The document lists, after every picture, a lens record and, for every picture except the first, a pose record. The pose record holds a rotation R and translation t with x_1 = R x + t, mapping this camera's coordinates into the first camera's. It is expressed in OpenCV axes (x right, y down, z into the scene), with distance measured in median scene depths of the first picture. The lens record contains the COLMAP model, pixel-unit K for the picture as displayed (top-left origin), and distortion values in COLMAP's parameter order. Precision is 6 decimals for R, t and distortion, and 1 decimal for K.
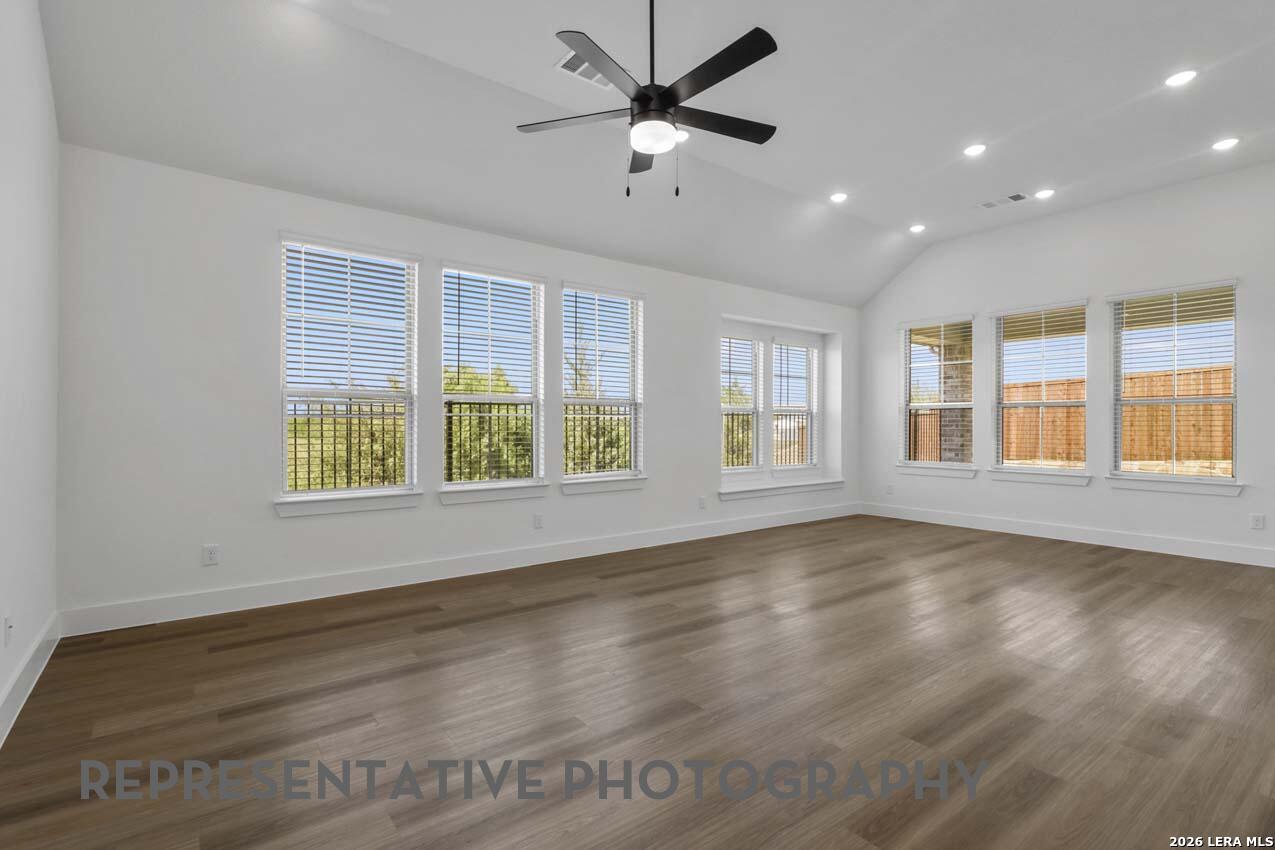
lens RADIAL K [[600.1, 0, 641.0], [0, 600.1, 433.0], [0, 0, 1]] dist [0.005078, 0.000372]
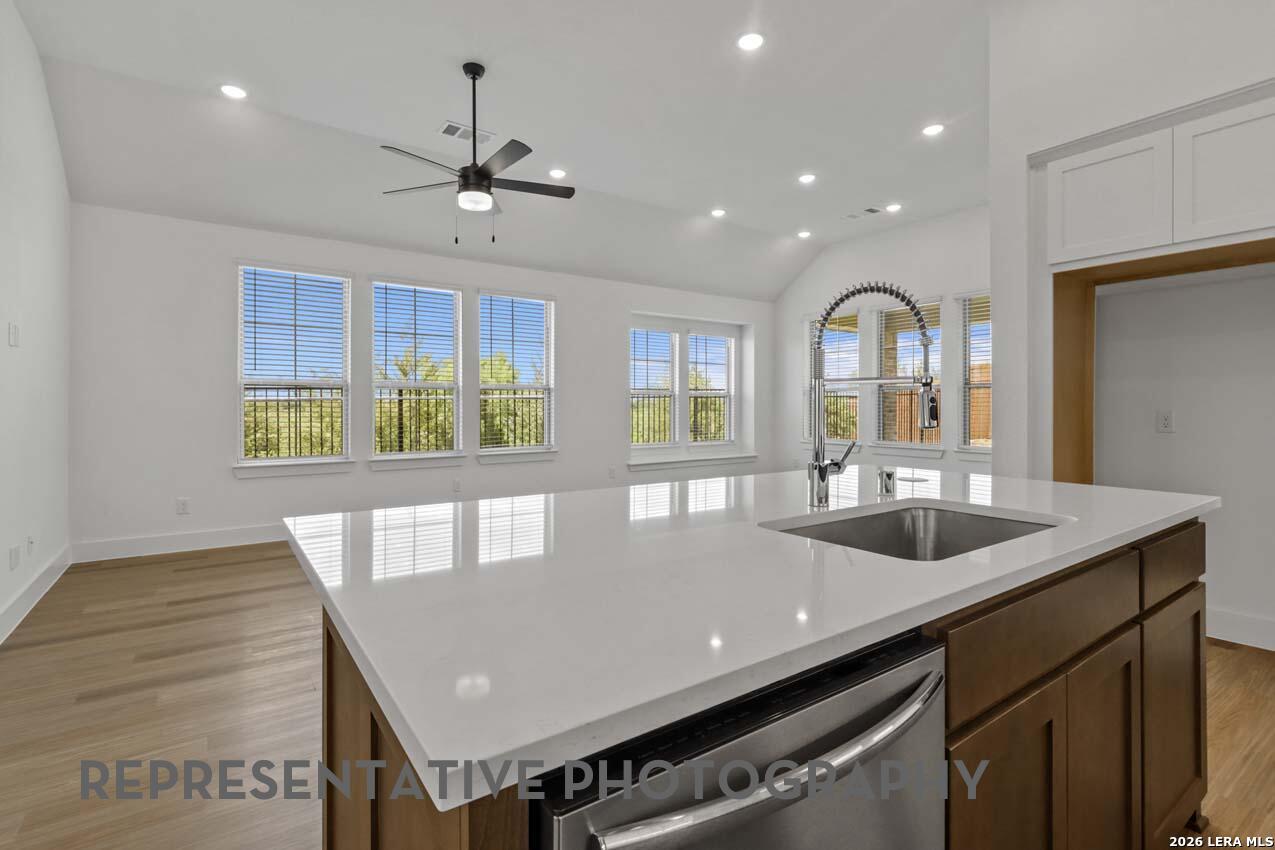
lens RADIAL K [[600.1, 0, 636.8], [0, 600.1, 412.7], [0, 0, 1]] dist [0.005078, 0.000372]
pose [[0.999300, -0.002961, -0.037291, 0.207926], [0.002817, 0.999988, -0.003924, 0.003886], [0.037302, 0.003816, 0.999297, -0.178296]]
